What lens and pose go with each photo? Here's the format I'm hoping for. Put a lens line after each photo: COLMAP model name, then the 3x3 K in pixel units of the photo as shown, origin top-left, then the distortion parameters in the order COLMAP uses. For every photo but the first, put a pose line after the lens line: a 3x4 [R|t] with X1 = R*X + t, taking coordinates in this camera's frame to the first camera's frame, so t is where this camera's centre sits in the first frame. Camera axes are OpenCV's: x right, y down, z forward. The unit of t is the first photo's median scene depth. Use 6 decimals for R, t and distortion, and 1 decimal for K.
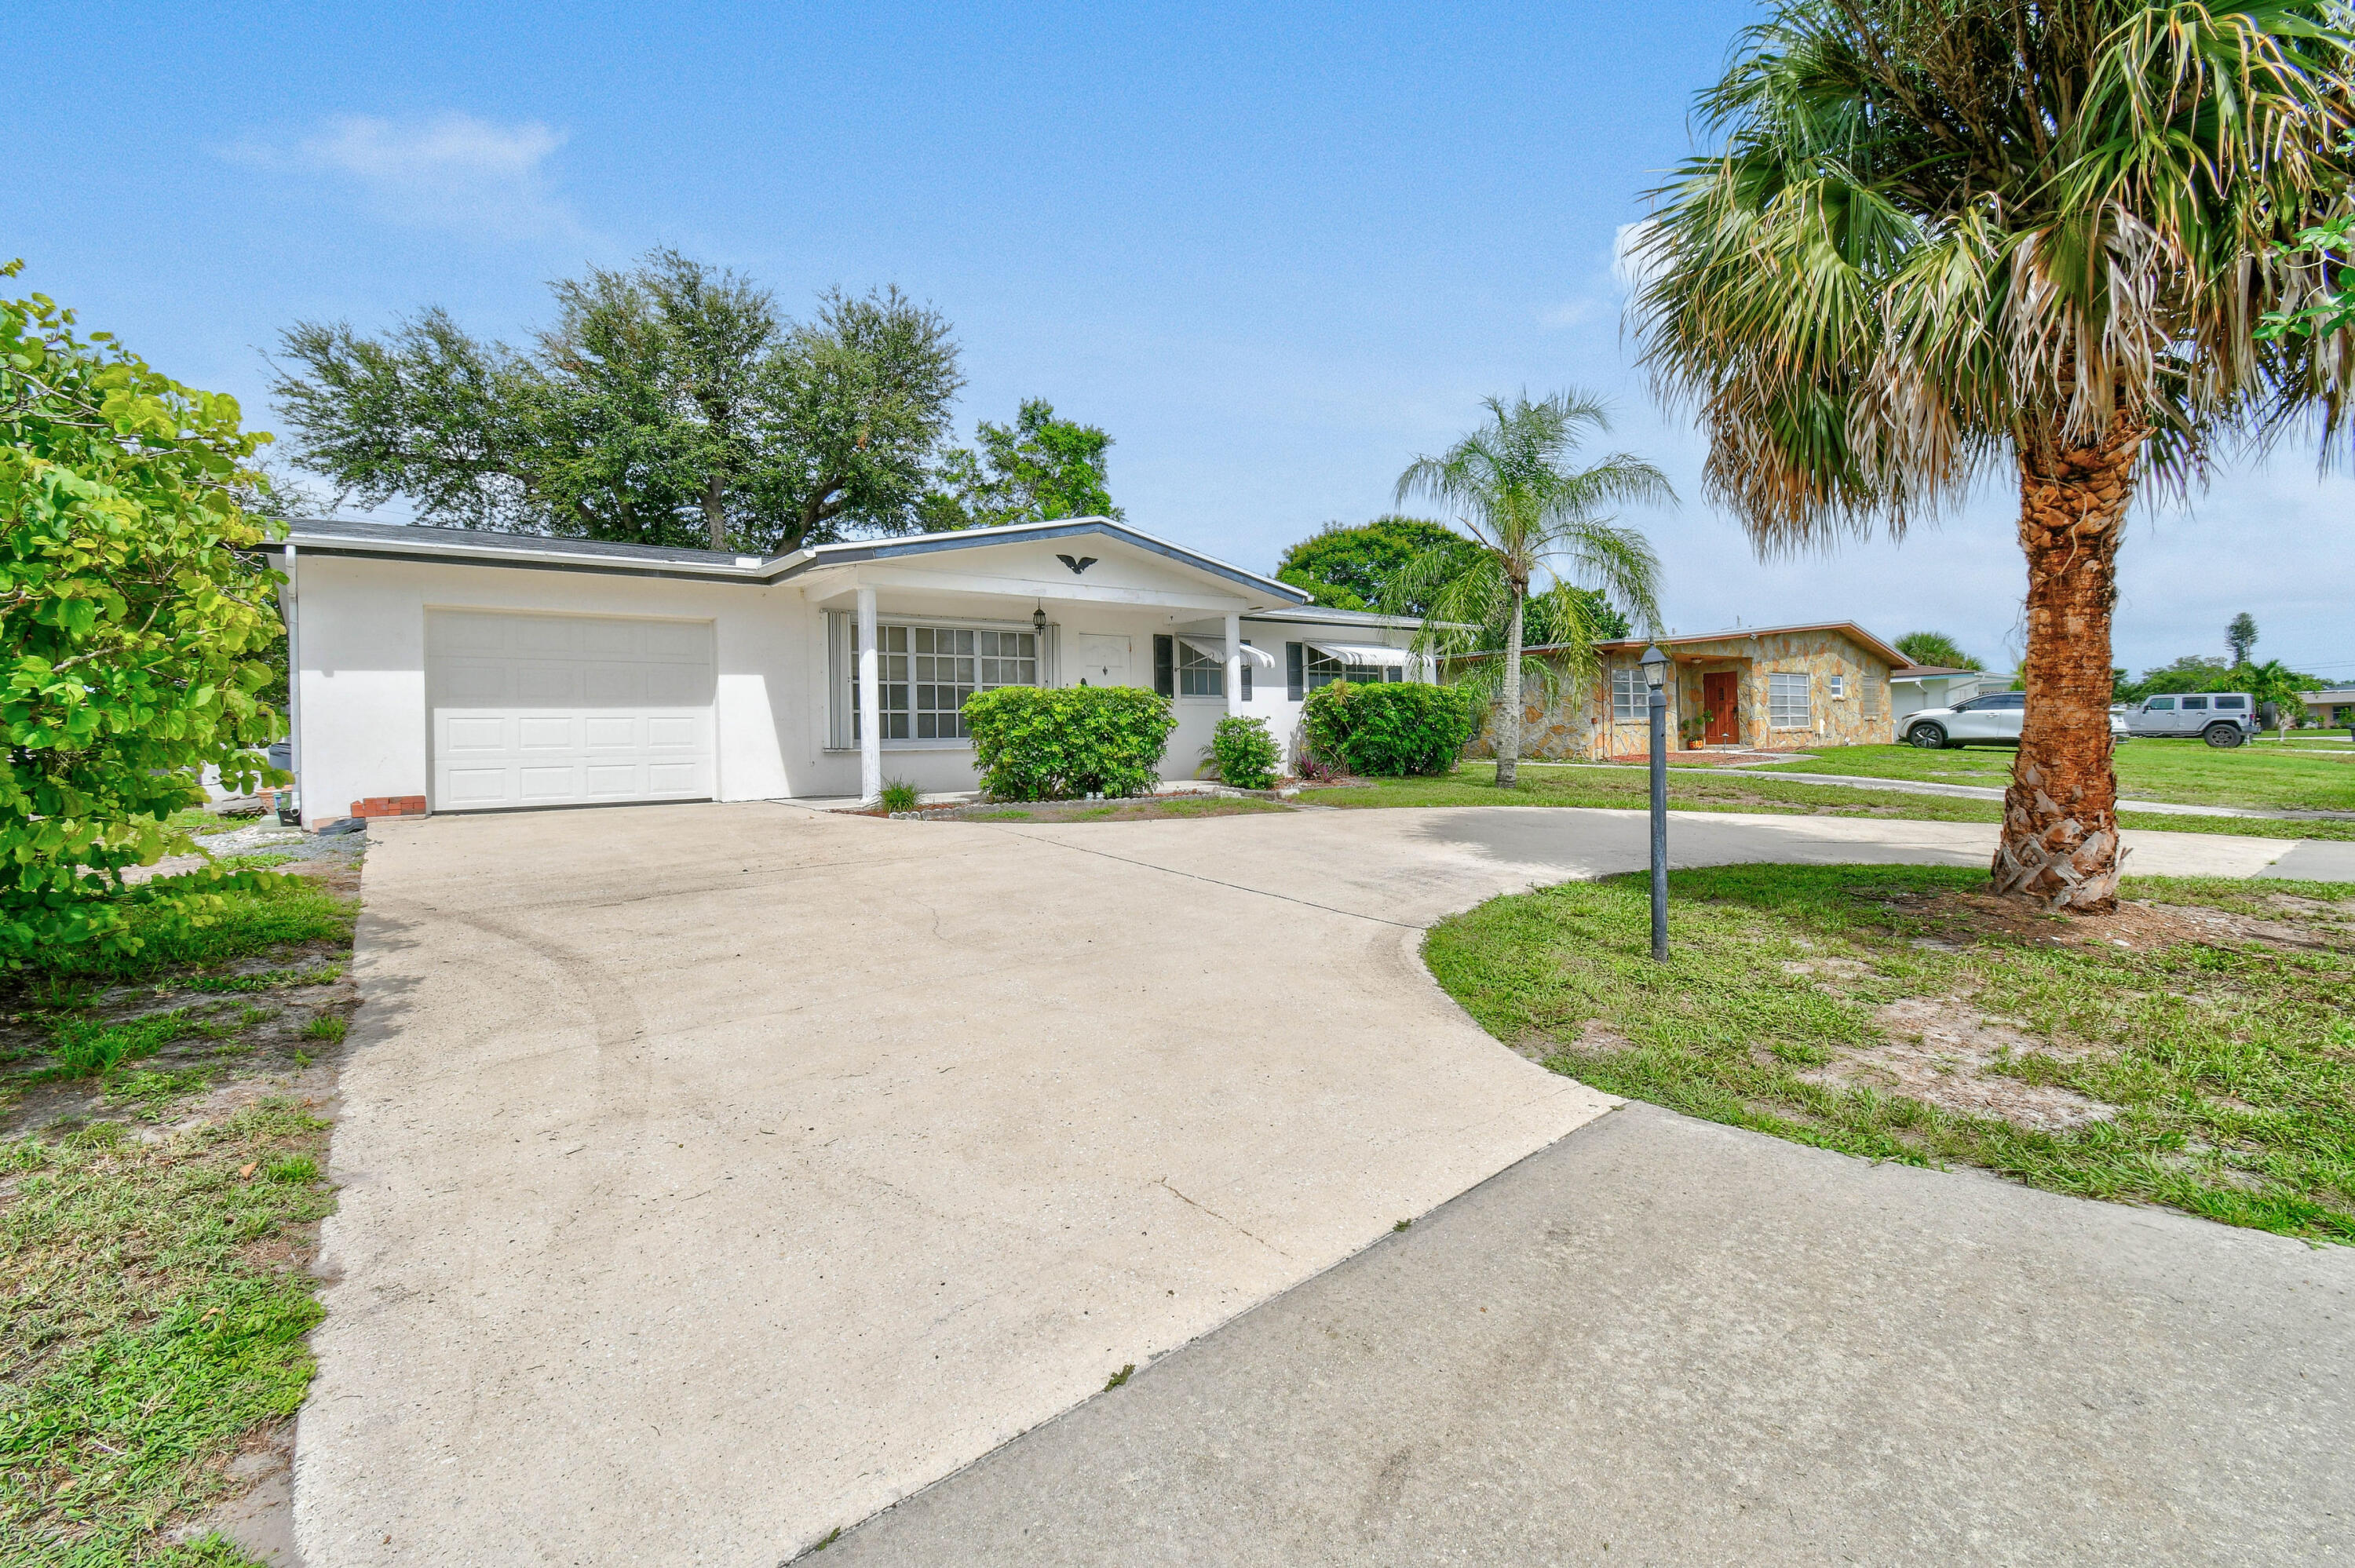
lens RADIAL K [[1084.1, 0, 1179.6], [0, 1084.1, 744.0], [0, 0, 1]] dist [0.023378, -0.000180]
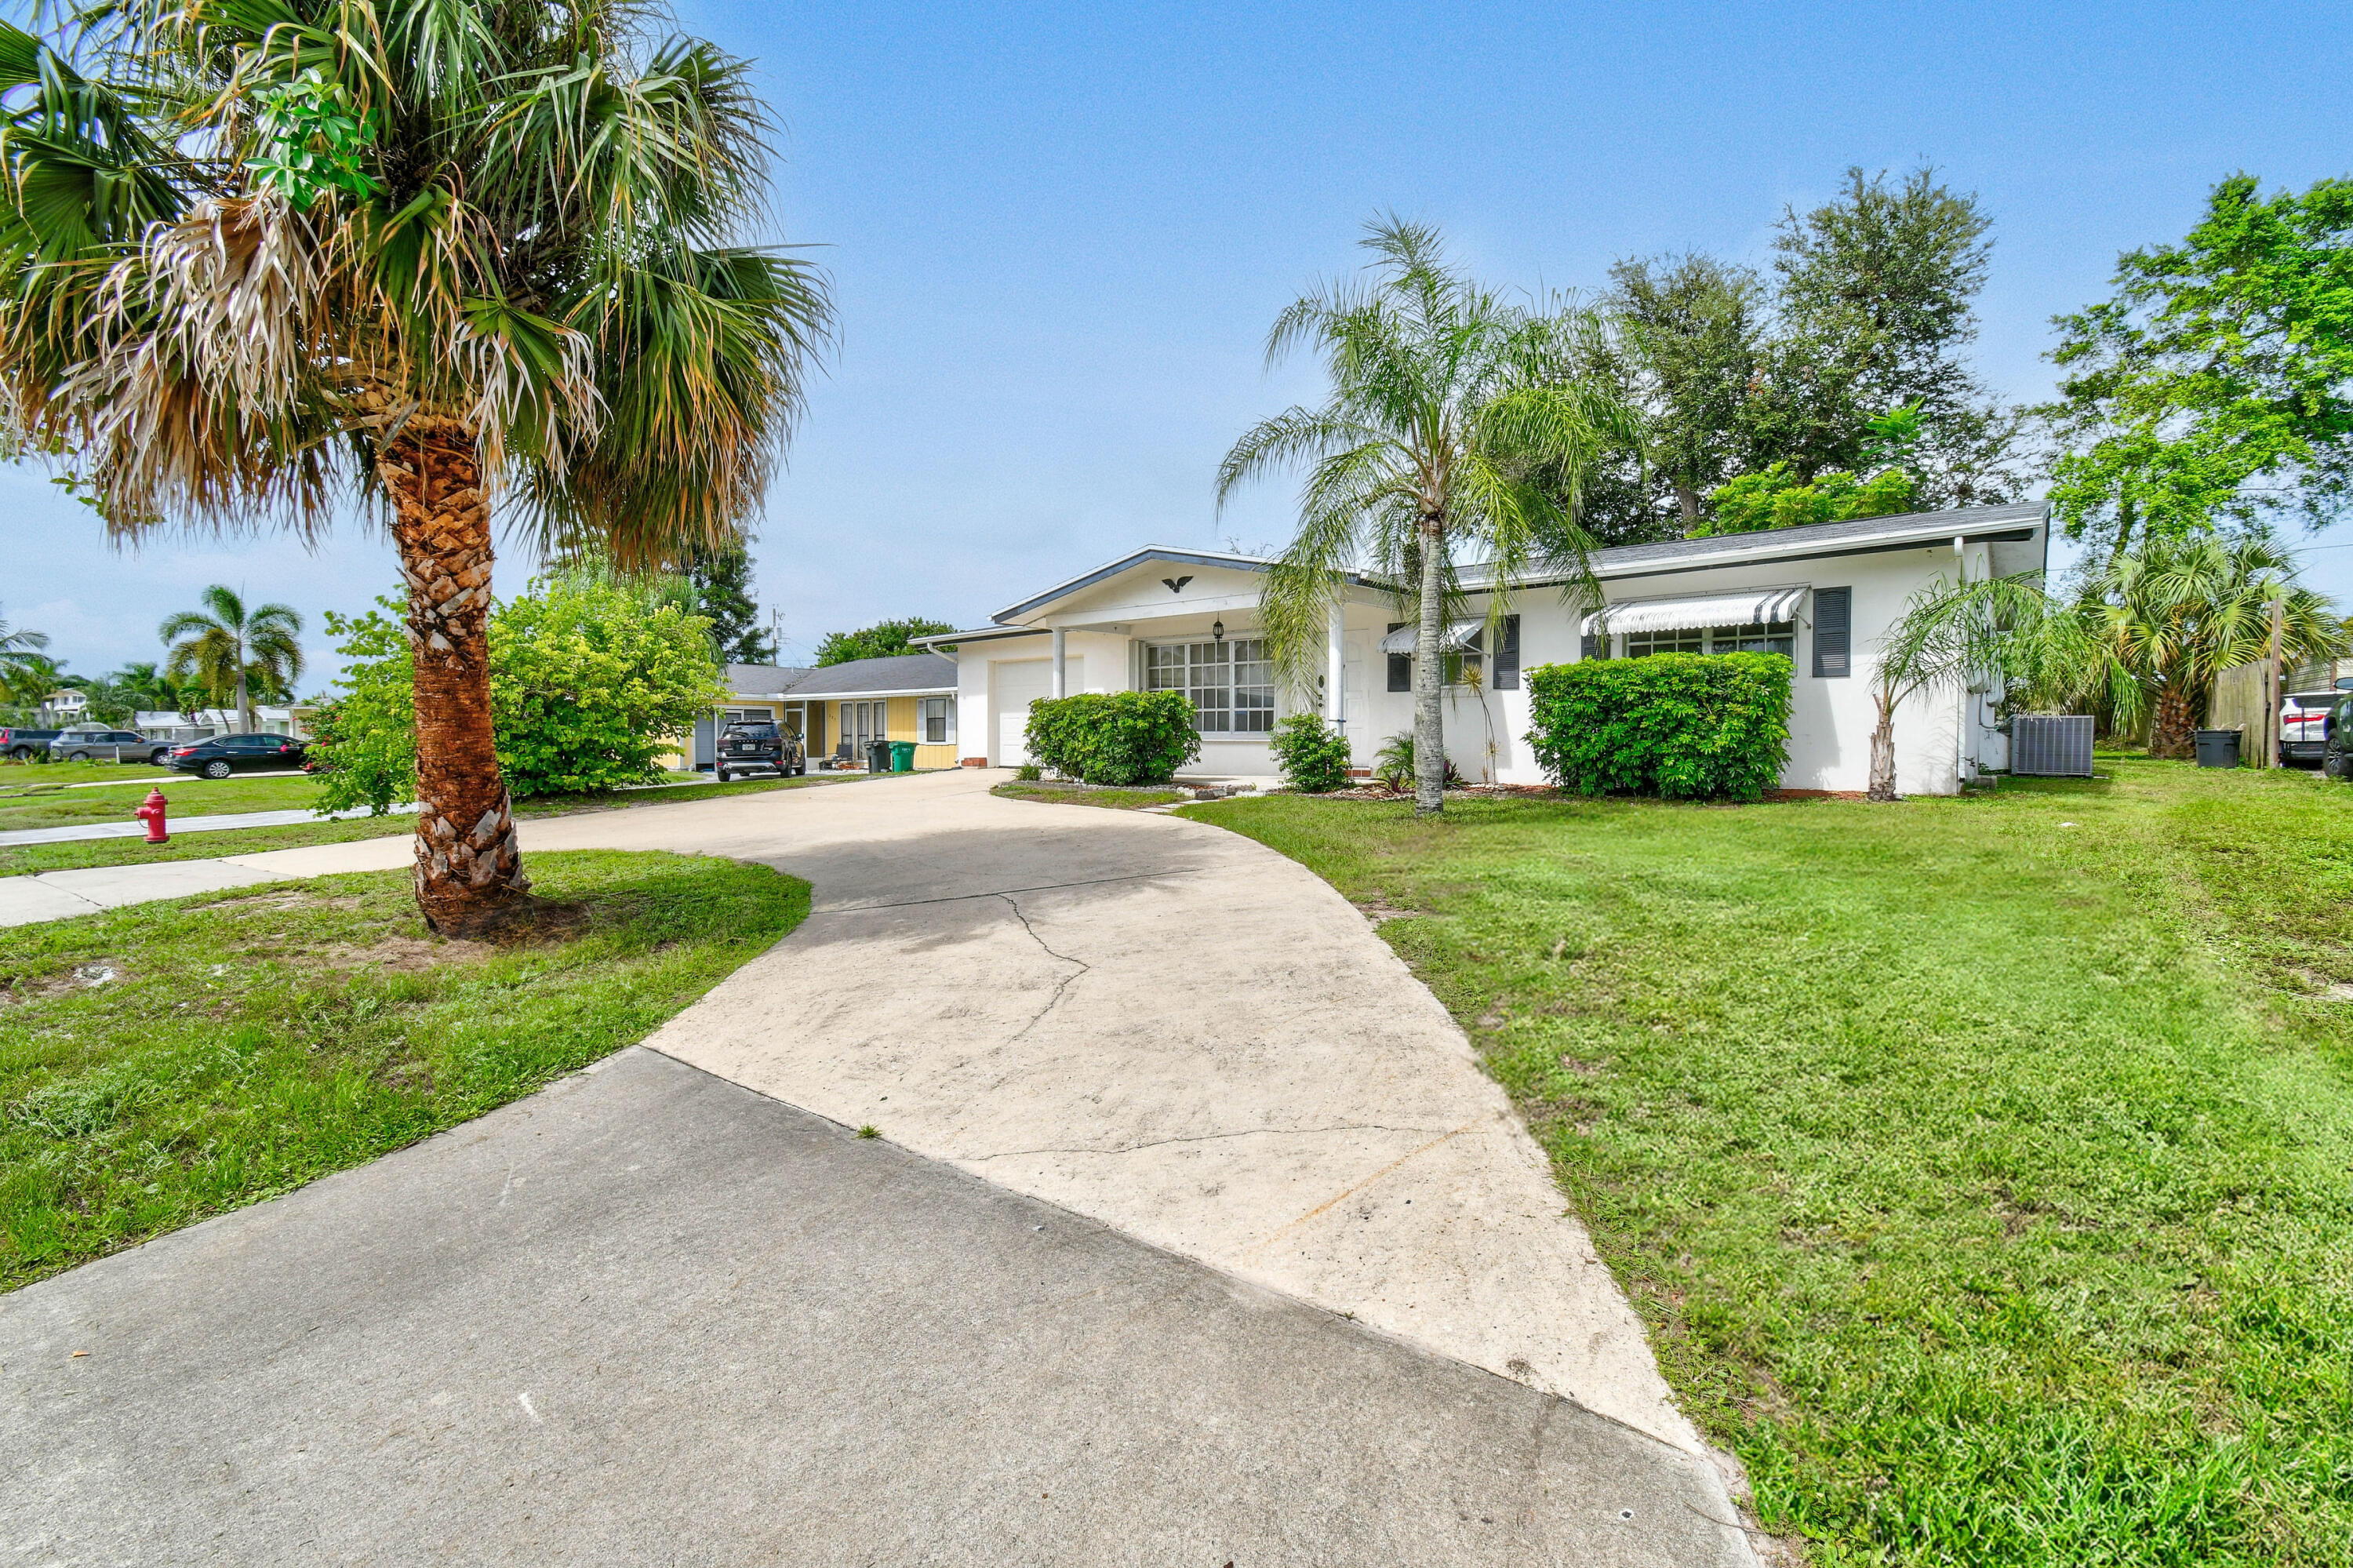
lens RADIAL K [[1040.6, 0, 1176.7], [0, 1040.6, 773.8], [0, 0, 1]] dist [0.024416, -0.000541]
pose [[0.224071, 0.057321, -0.972886, 0.910636], [-0.001402, 0.998287, 0.058495, -0.025824], [0.974572, -0.011743, 0.223768, 0.678973]]
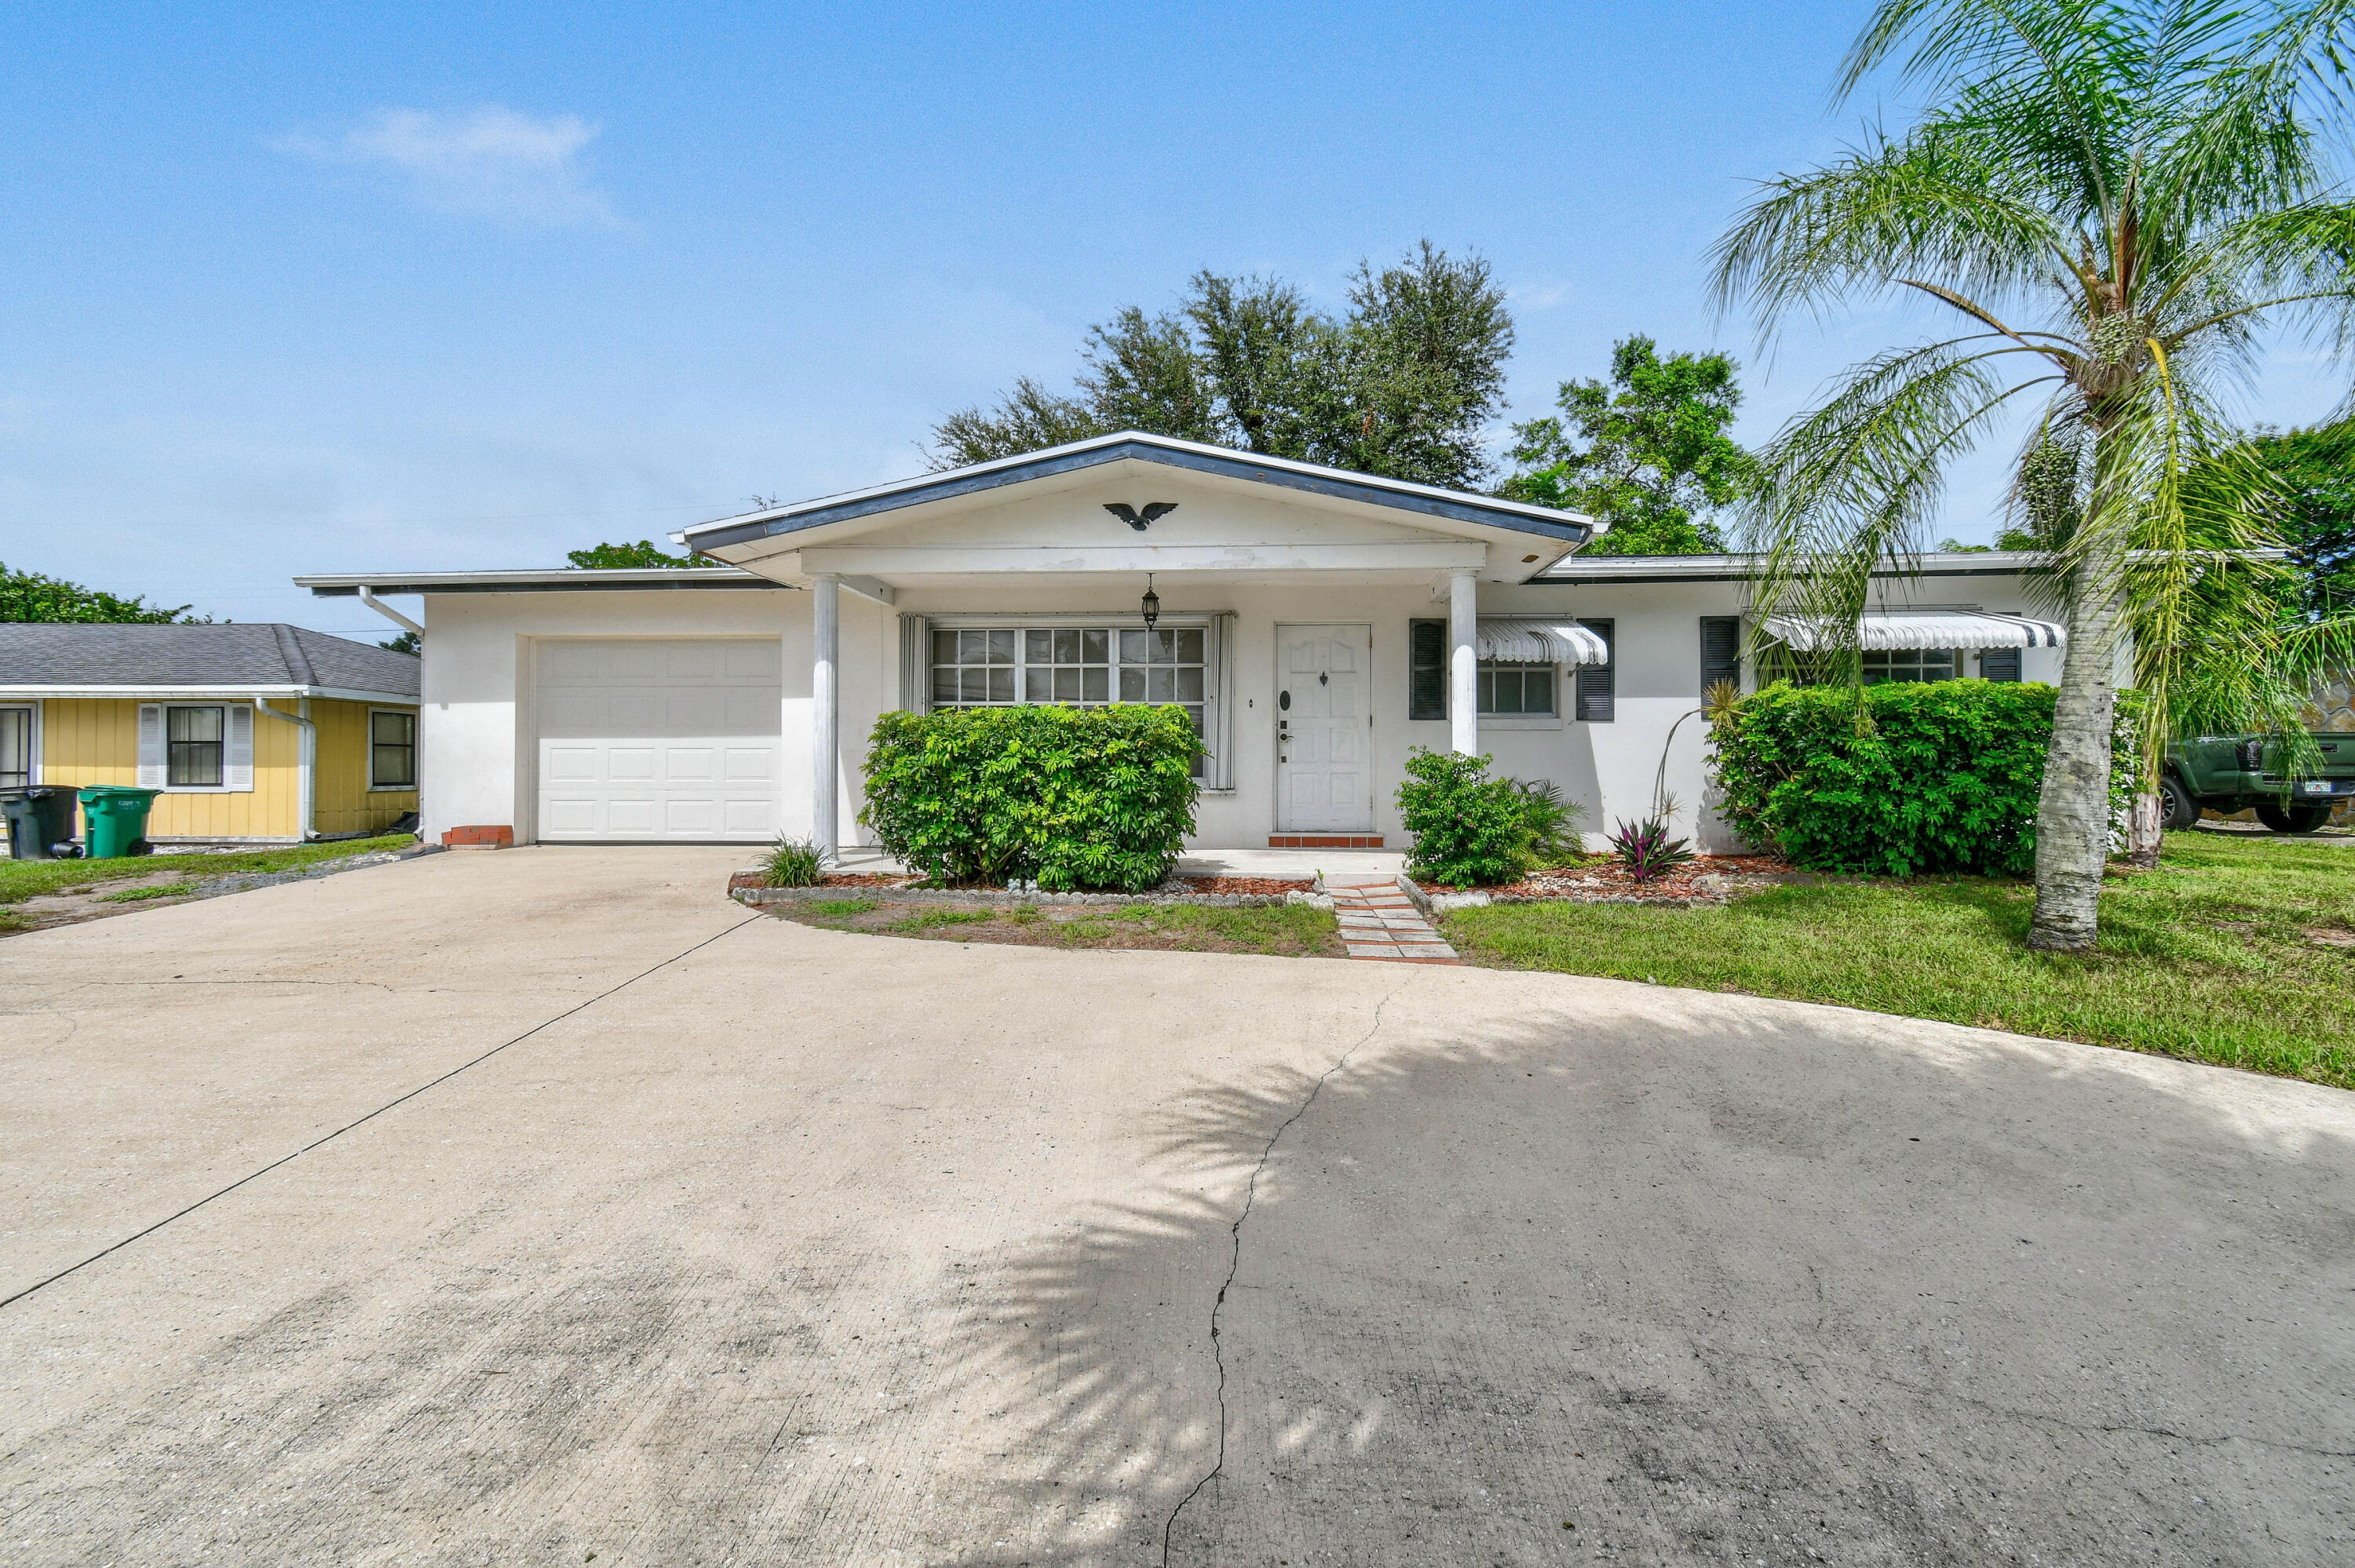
lens RADIAL K [[1041.4, 0, 1177.7], [0, 1041.4, 773.8], [0, 0, 1]] dist [0.024416, -0.000541]
pose [[0.759535, 0.026835, -0.649913, 0.299019], [-0.016589, 0.999623, 0.021888, -0.023852], [0.650255, -0.005843, 0.759693, 0.493363]]
